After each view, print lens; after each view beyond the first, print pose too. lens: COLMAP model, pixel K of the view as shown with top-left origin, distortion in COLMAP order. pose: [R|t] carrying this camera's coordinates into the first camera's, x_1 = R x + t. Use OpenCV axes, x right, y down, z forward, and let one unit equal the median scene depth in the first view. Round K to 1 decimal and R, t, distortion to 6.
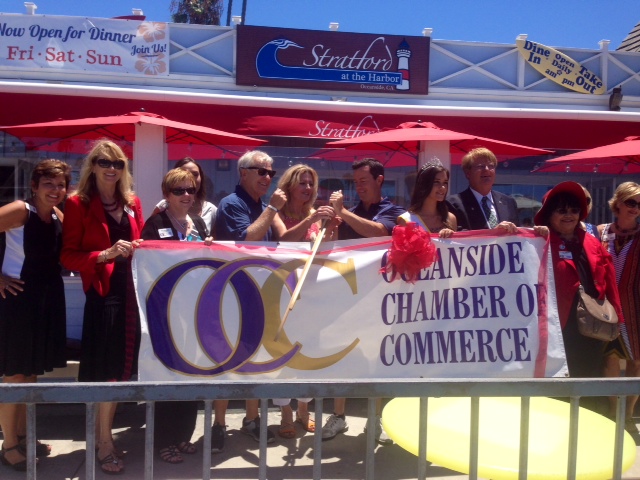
lens RADIAL K [[617.1, 0, 325.7], [0, 617.1, 234.0], [0, 0, 1]] dist [0.041902, 0.000000]
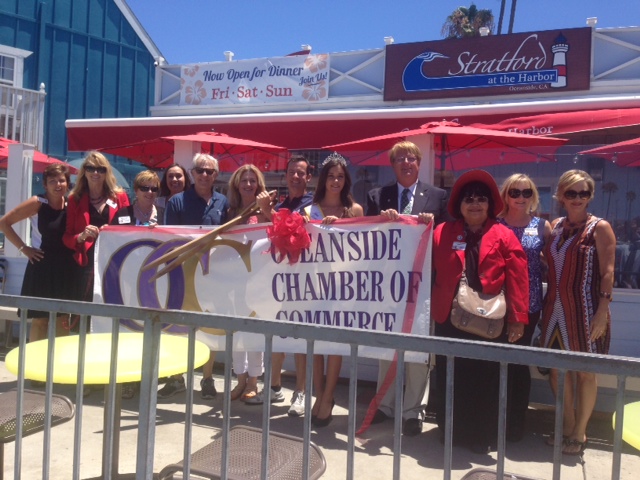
lens RADIAL K [[617.1, 0, 325.1], [0, 617.1, 241.6], [0, 0, 1]] dist [0.041902, 0.000000]
pose [[0.872242, 0.010269, -0.488966, 0.301655], [-0.020701, 0.999659, -0.015933, 0.022558], [0.488636, 0.024020, 0.872157, 0.021357]]
